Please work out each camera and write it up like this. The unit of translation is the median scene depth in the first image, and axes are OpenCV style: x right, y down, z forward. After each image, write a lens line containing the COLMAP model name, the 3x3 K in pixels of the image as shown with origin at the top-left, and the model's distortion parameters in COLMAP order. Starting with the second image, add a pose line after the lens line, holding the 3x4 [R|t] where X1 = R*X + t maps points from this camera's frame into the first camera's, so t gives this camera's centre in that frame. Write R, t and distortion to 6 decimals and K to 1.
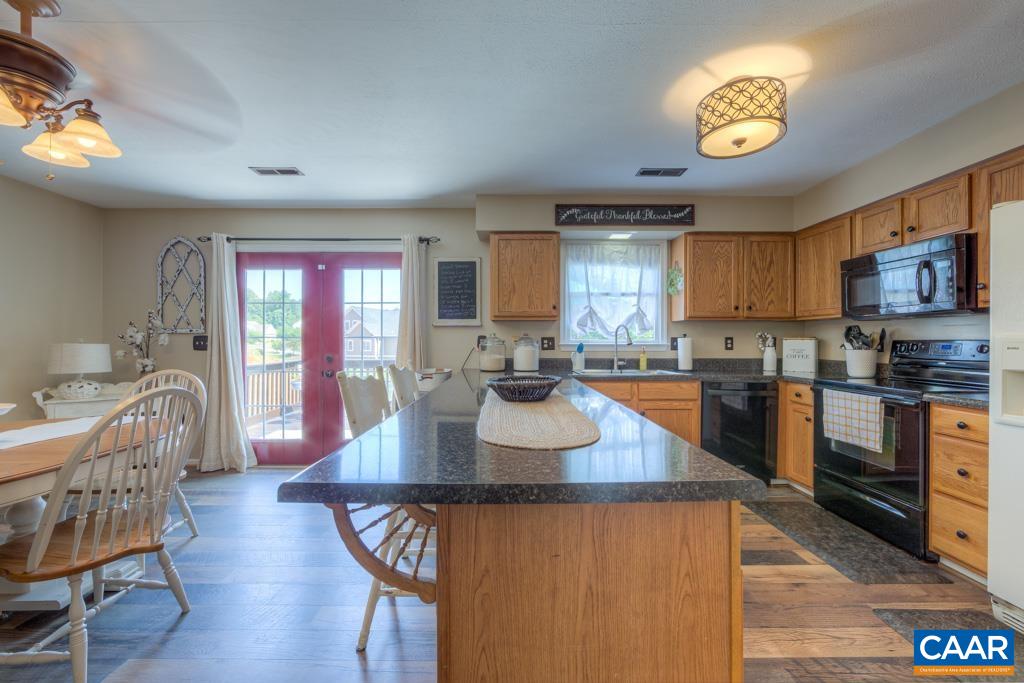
lens RADIAL K [[405.8, 0, 511.8], [0, 405.8, 342.3], [0, 0, 1]] dist [-0.006895, 0.000965]
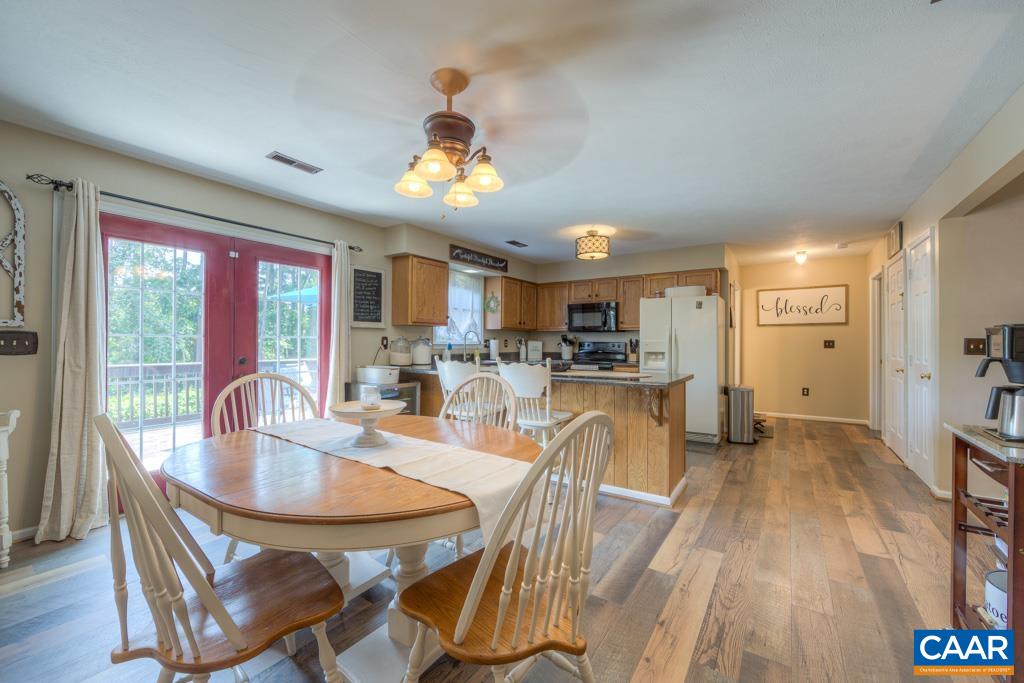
lens RADIAL K [[405.8, 0, 514.3], [0, 405.8, 341.1], [0, 0, 1]] dist [-0.006895, 0.000965]
pose [[0.567403, 0.004871, 0.823426, -0.916534], [-0.001080, 0.999986, -0.005172, 0.001483], [-0.823440, 0.002045, 0.567400, 0.027326]]
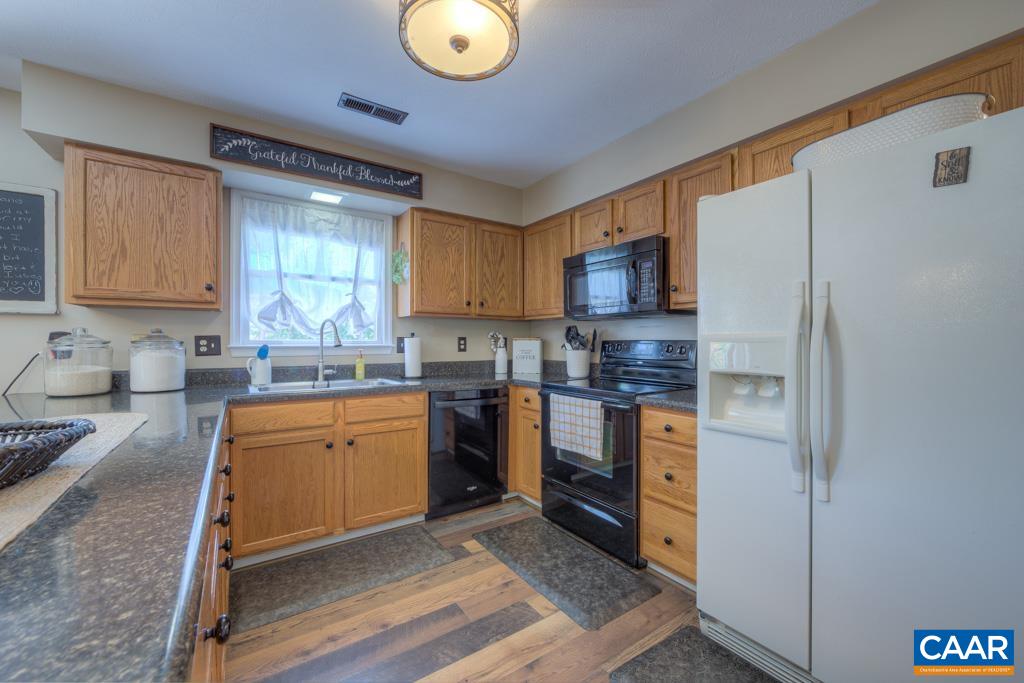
lens RADIAL K [[405.8, 0, 510.1], [0, 405.8, 339.7], [0, 0, 1]] dist [-0.006895, 0.000965]
pose [[0.833520, 0.001814, 0.552486, 0.149168], [0.002627, 0.999970, -0.007246, -0.000459], [-0.552483, 0.007491, 0.833491, 0.226239]]
